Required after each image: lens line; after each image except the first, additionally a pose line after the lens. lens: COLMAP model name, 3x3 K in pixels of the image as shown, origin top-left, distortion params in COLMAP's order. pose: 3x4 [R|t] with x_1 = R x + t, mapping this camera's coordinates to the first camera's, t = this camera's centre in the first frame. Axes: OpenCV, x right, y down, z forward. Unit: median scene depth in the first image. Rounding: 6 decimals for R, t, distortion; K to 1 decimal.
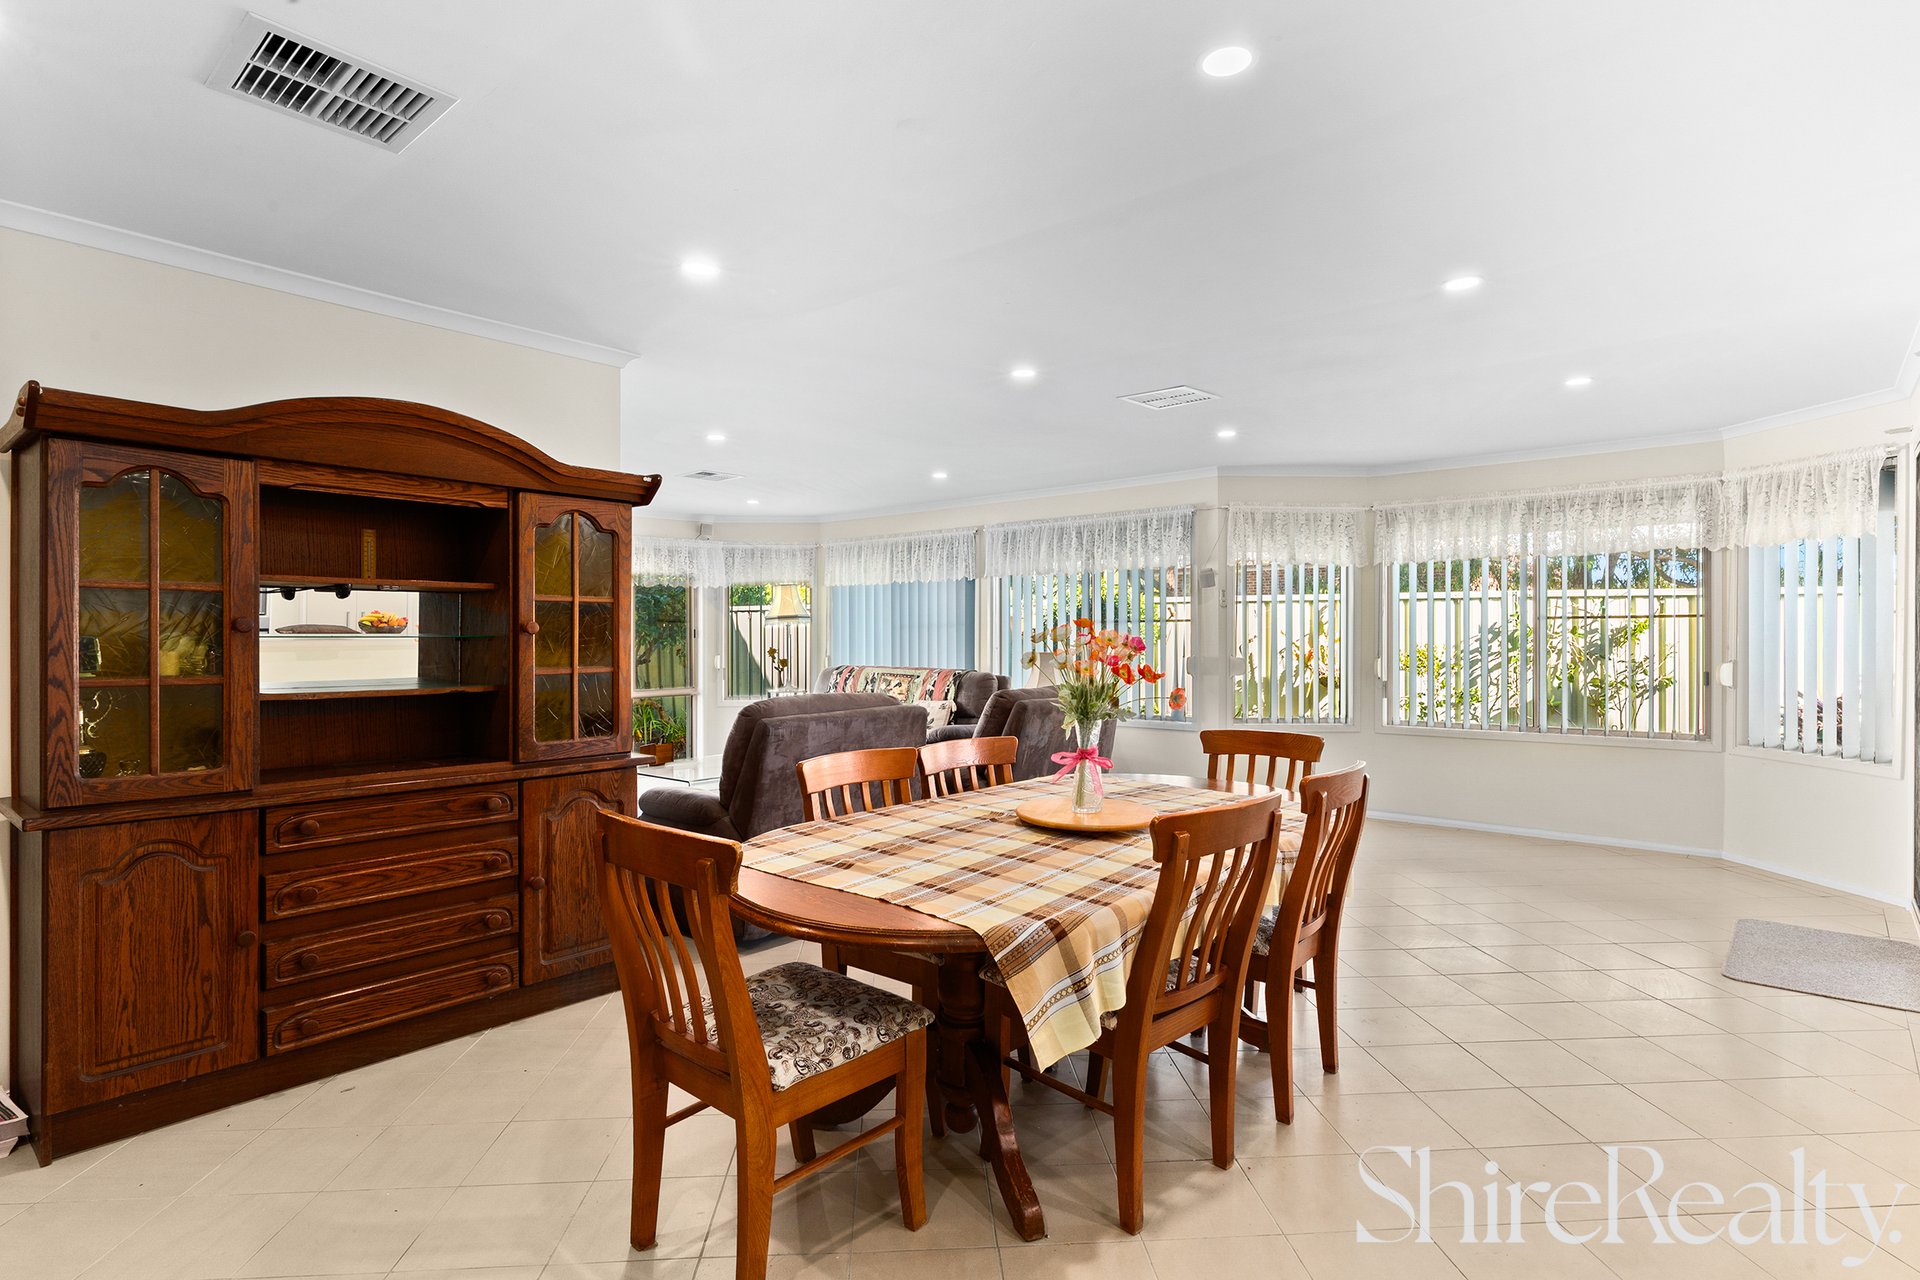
lens RADIAL K [[970.1, 0, 959.3], [0, 970.1, 637.8], [0, 0, 1]] dist [-0.001773, -0.000072]
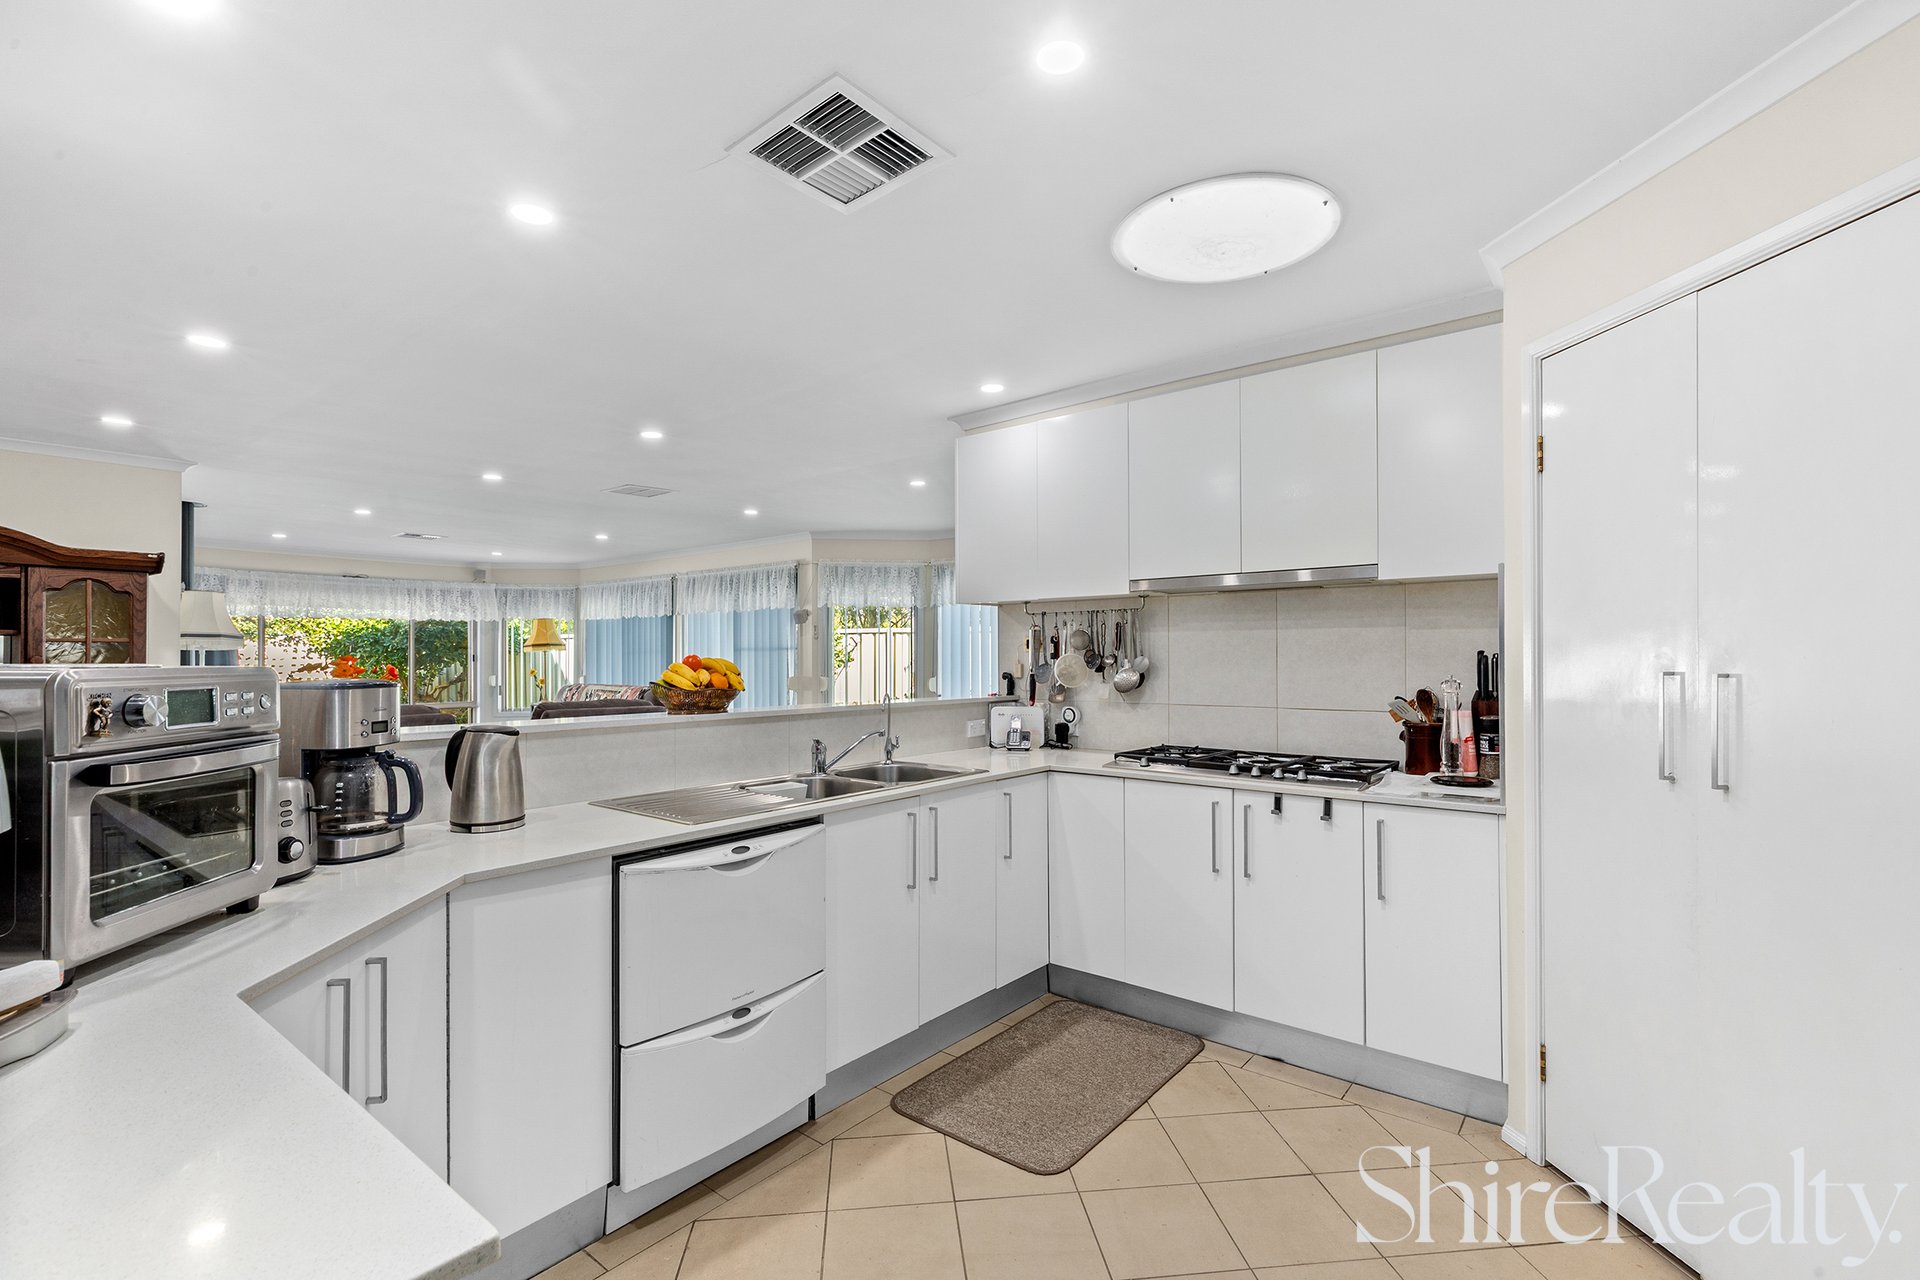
lens RADIAL K [[855.5, 0, 961.1], [0, 855.5, 650.1], [0, 0, 1]] dist [0.000156, 0.000074]
pose [[0.998448, -0.002026, 0.055647, 0.402899], [0.002570, 0.999950, -0.009711, -0.003136], [-0.055625, 0.009839, 0.998403, -0.173182]]
